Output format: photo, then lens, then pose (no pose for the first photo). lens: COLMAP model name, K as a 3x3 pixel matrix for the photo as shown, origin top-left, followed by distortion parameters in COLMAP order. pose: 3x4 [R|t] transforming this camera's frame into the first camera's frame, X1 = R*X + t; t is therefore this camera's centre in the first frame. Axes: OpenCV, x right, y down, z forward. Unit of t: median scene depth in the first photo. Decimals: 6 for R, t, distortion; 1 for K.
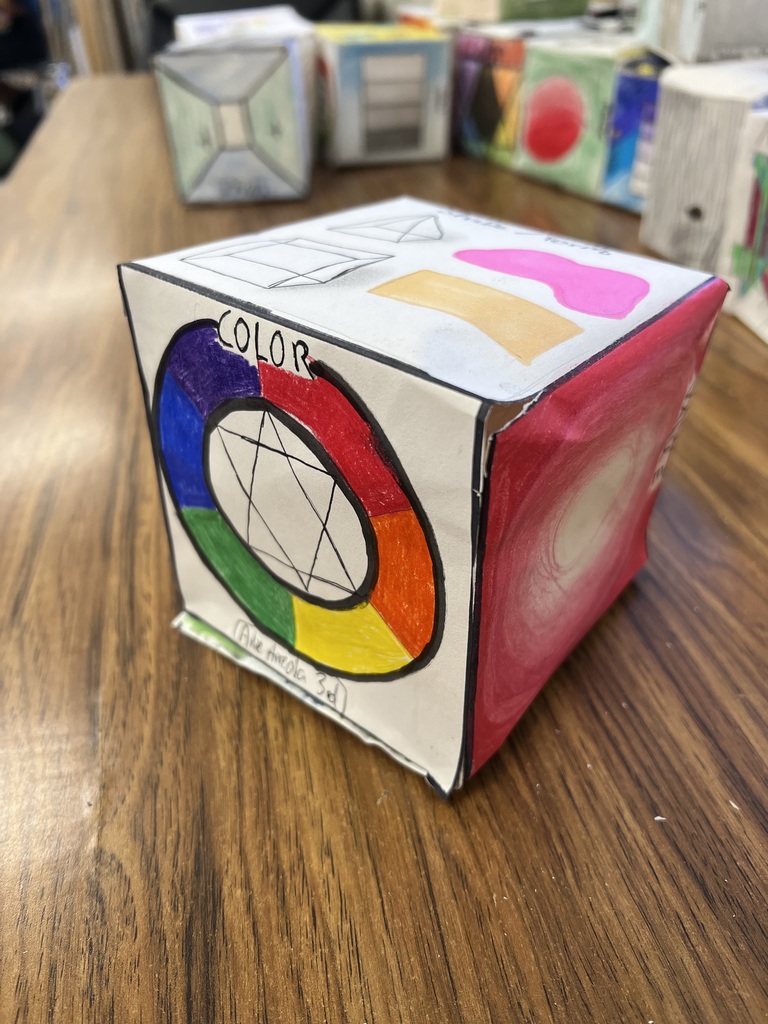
lens RADIAL K [[829.1, 0, 374.1], [0, 829.1, 496.0], [0, 0, 1]] dist [-0.005418, -0.027390]
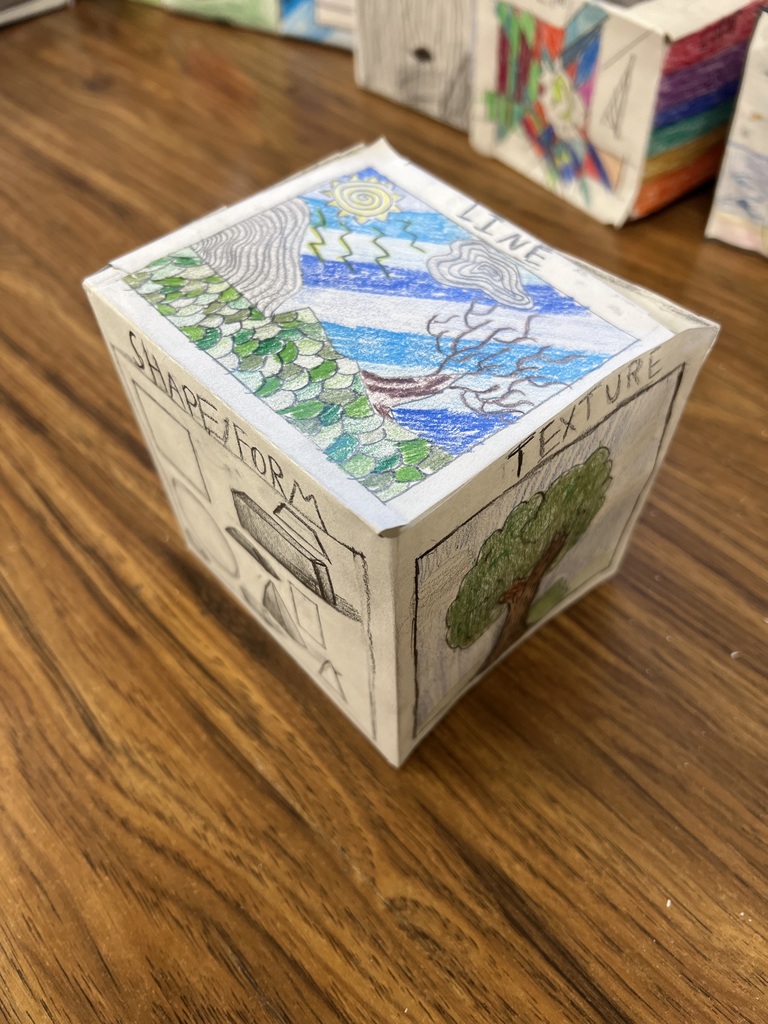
lens RADIAL K [[829.1, 0, 392.9], [0, 829.1, 513.9], [0, 0, 1]] dist [-0.005418, -0.027390]
pose [[0.856051, -0.386131, 0.343628, -0.387885], [0.285325, 0.907336, 0.308759, -0.300735], [-0.431007, -0.166267, 0.886898, 0.064846]]
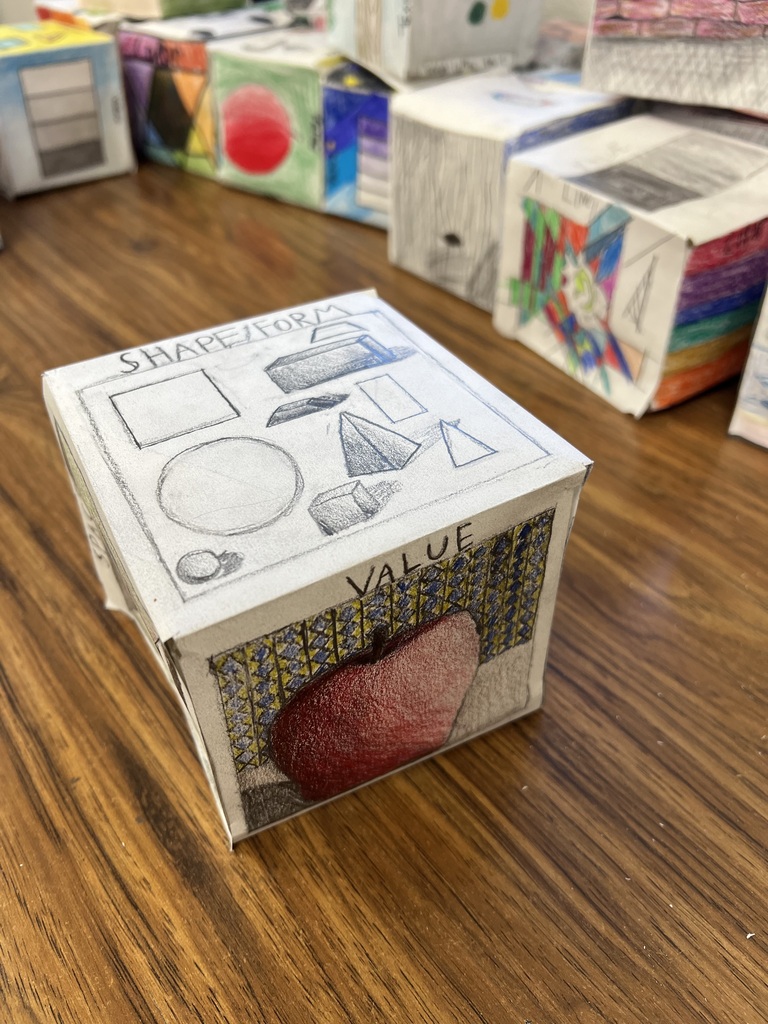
lens RADIAL K [[829.1, 0, 383.0], [0, 829.1, 501.0], [0, 0, 1]] dist [-0.005418, -0.027390]
pose [[0.897630, -0.250409, 0.362705, -0.278262], [0.220728, 0.967697, 0.121830, -0.330595], [-0.381496, -0.029299, 0.923906, 0.132967]]
